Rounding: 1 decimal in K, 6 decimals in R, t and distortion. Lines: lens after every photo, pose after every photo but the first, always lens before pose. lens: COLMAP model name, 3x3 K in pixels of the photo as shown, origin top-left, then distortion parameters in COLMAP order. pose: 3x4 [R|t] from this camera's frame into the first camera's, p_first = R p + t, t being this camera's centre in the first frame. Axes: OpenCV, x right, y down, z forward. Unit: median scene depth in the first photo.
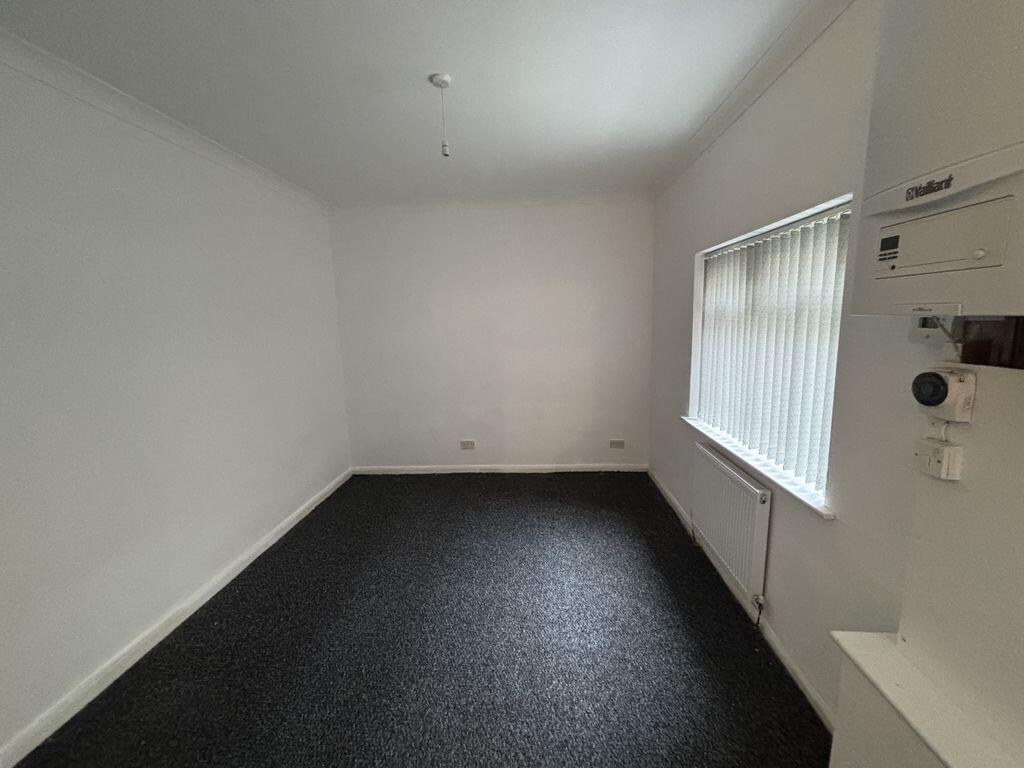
lens RADIAL K [[414.8, 0, 512.0], [0, 414.8, 384.0], [0, 0, 1]] dist [0.001958, 0.000069]
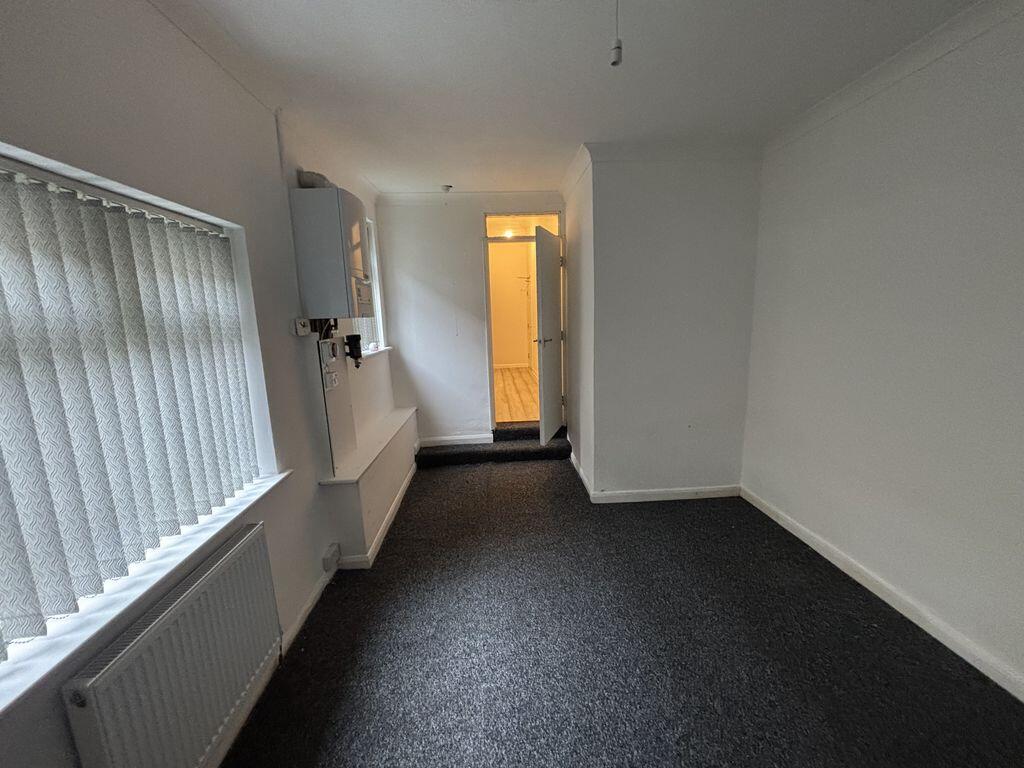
lens RADIAL K [[414.8, 0, 512.0], [0, 414.8, 384.0], [0, 0, 1]] dist [0.001958, 0.000069]
pose [[-0.991274, 0.087953, -0.098184, 0.109831], [0.051143, 0.943118, 0.328500, -0.257253], [0.121492, 0.320612, -0.939387, 1.618248]]
